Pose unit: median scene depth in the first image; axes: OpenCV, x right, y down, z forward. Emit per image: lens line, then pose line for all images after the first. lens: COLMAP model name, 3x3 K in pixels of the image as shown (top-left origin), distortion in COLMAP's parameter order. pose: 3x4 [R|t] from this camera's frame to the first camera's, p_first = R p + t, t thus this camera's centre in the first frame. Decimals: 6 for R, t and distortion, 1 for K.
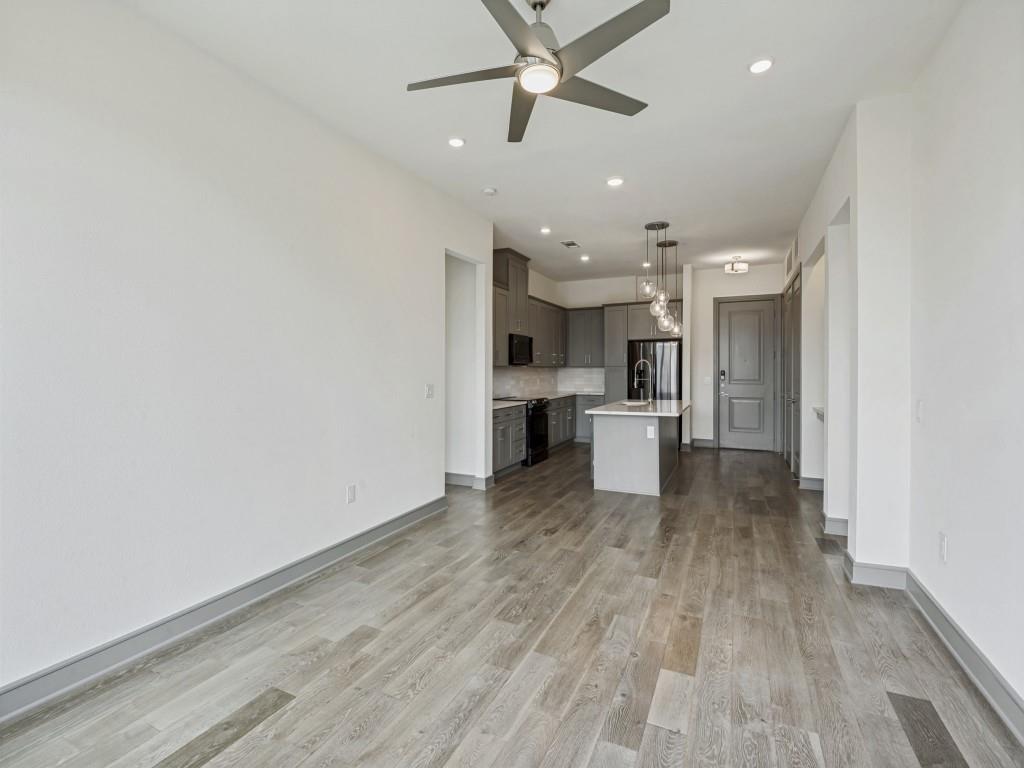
lens RADIAL K [[460.0, 0, 512.6], [0, 460.0, 370.7], [0, 0, 1]] dist [-0.002937, -0.012446]
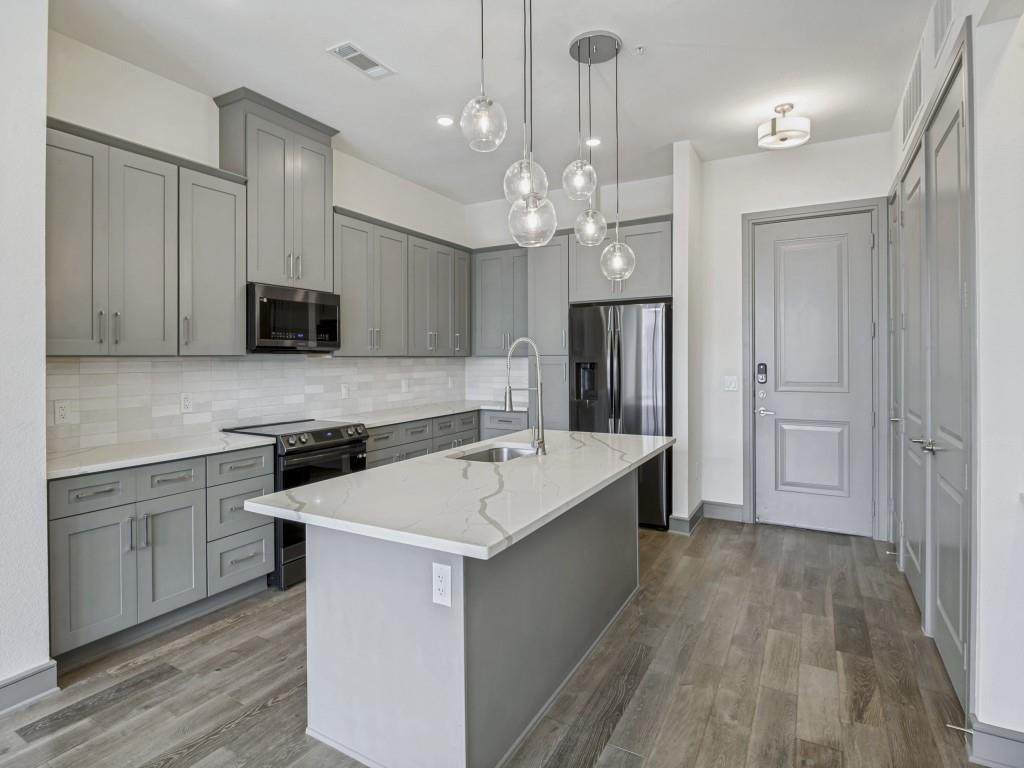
lens RADIAL K [[531.6, 0, 510.1], [0, 531.6, 355.5], [0, 0, 1]] dist [-0.012996, -0.000657]
pose [[0.997636, -0.002238, -0.068690, 0.238252], [0.001601, 0.999955, -0.009323, -0.004181], [0.068708, 0.009191, 0.997594, 0.438058]]
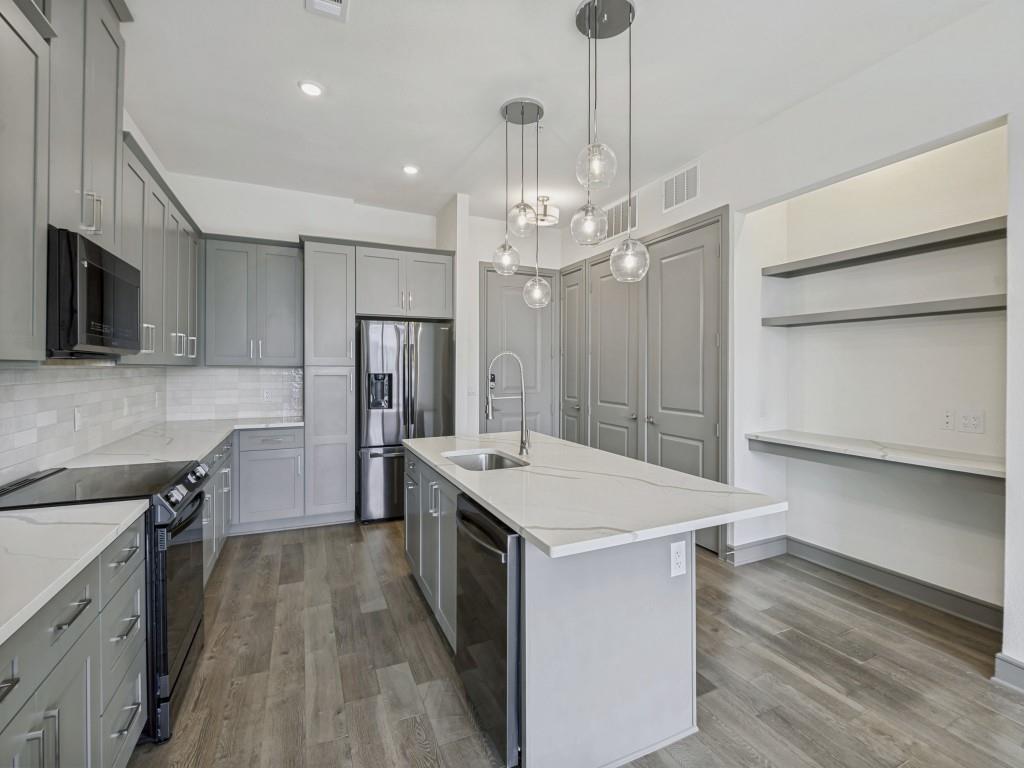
lens RADIAL K [[460.0, 0, 512.6], [0, 460.0, 370.7], [0, 0, 1]] dist [-0.002937, -0.012446]
pose [[0.637332, 0.002574, 0.770585, -0.031400], [-0.003346, 0.999994, -0.000573, -0.005128], [-0.770582, -0.002213, 0.637337, 0.571461]]
